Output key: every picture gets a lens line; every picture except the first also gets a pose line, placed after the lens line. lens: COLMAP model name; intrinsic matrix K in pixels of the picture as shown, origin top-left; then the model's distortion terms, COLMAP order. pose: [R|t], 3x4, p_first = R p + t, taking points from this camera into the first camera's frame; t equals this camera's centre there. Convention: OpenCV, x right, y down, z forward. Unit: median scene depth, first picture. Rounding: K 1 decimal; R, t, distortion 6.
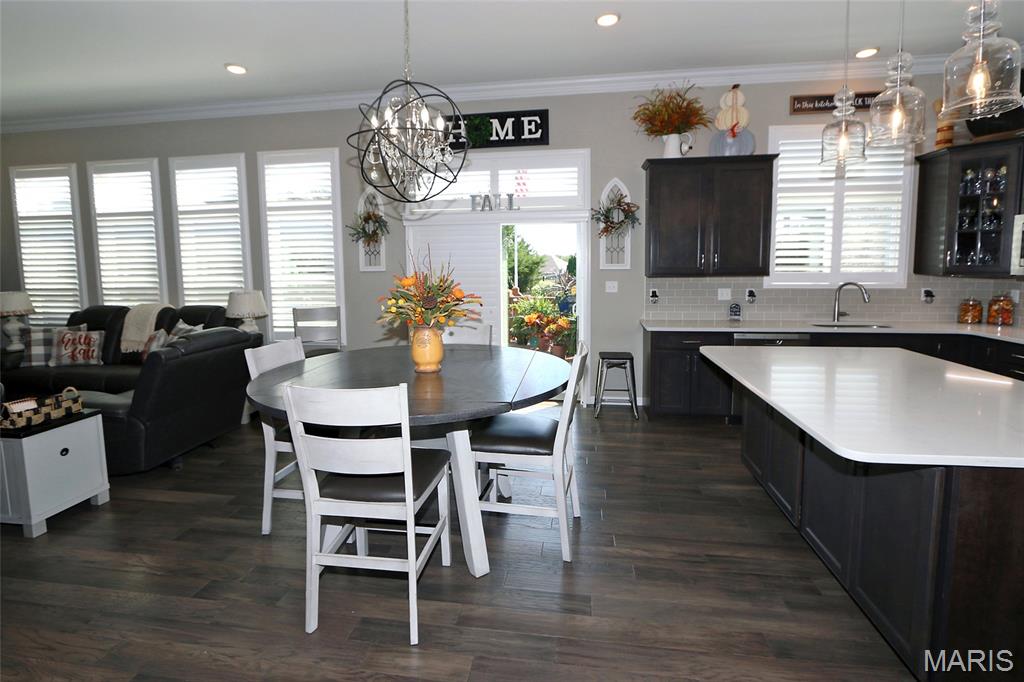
lens RADIAL K [[483.5, 0, 516.3], [0, 483.5, 309.0], [0, 0, 1]] dist [-0.016148, 0.002257]
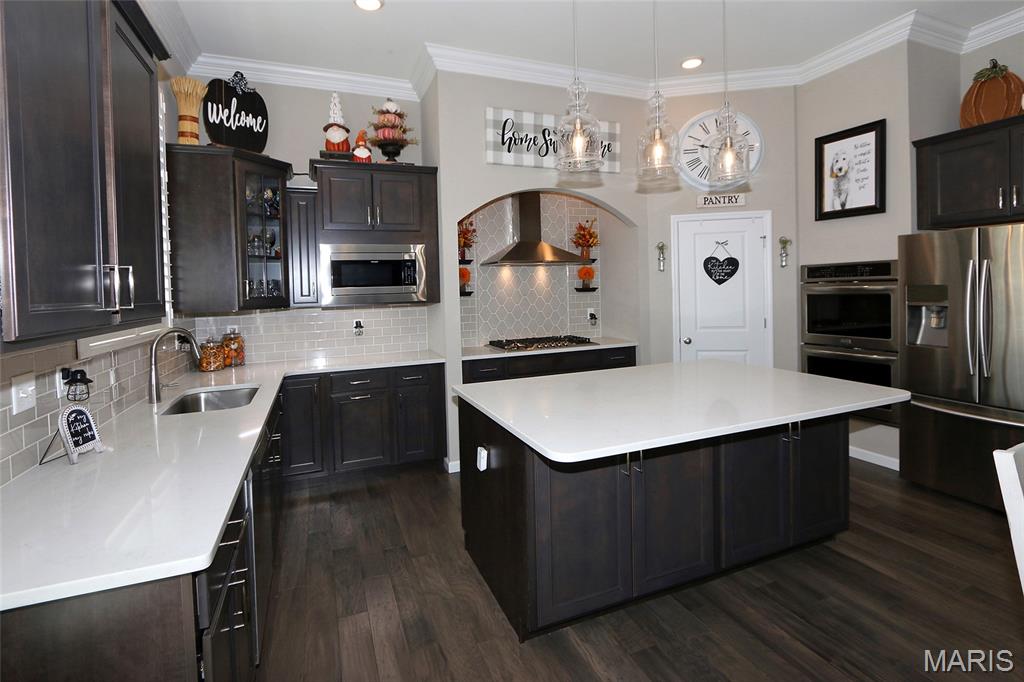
lens RADIAL K [[483.5, 0, 506.7], [0, 483.5, 292.8], [0, 0, 1]] dist [-0.016148, 0.002257]
pose [[-0.490127, 0.010034, 0.871593, -0.008145], [0.112812, 0.992254, 0.052016, -0.082896], [-0.864320, 0.123821, -0.487463, 0.924264]]
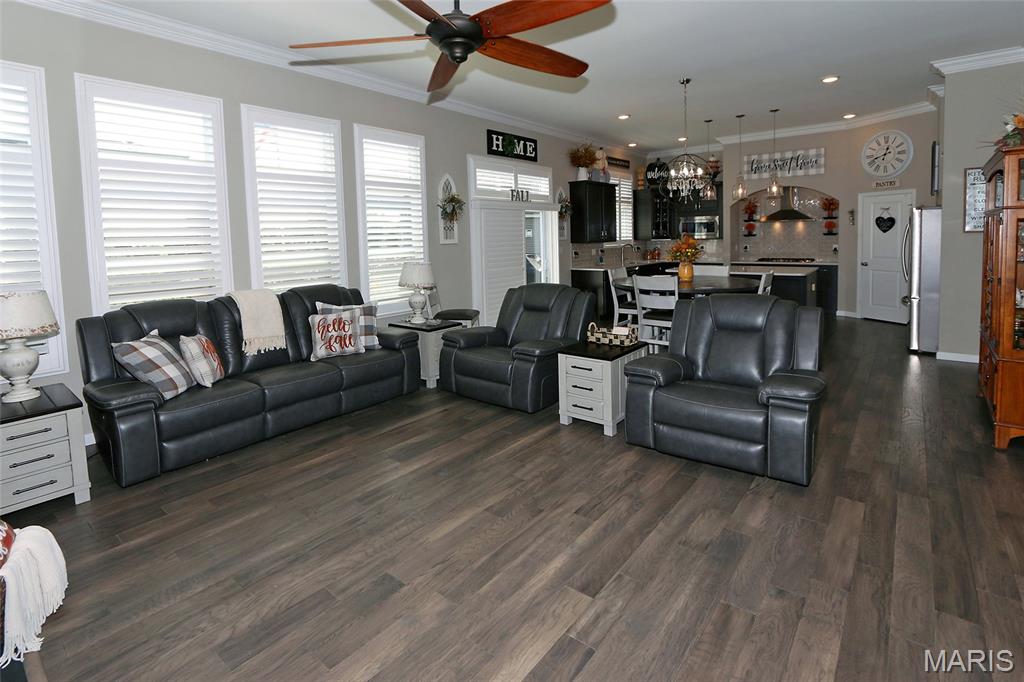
lens RADIAL K [[483.5, 0, 491.5], [0, 483.5, 257.3], [0, 0, 1]] dist [-0.016148, 0.002257]
pose [[0.541996, -0.038244, 0.839510, -1.505140], [0.096223, 0.995218, -0.016786, -0.019343], [-0.834854, 0.089878, 0.543085, 0.326498]]
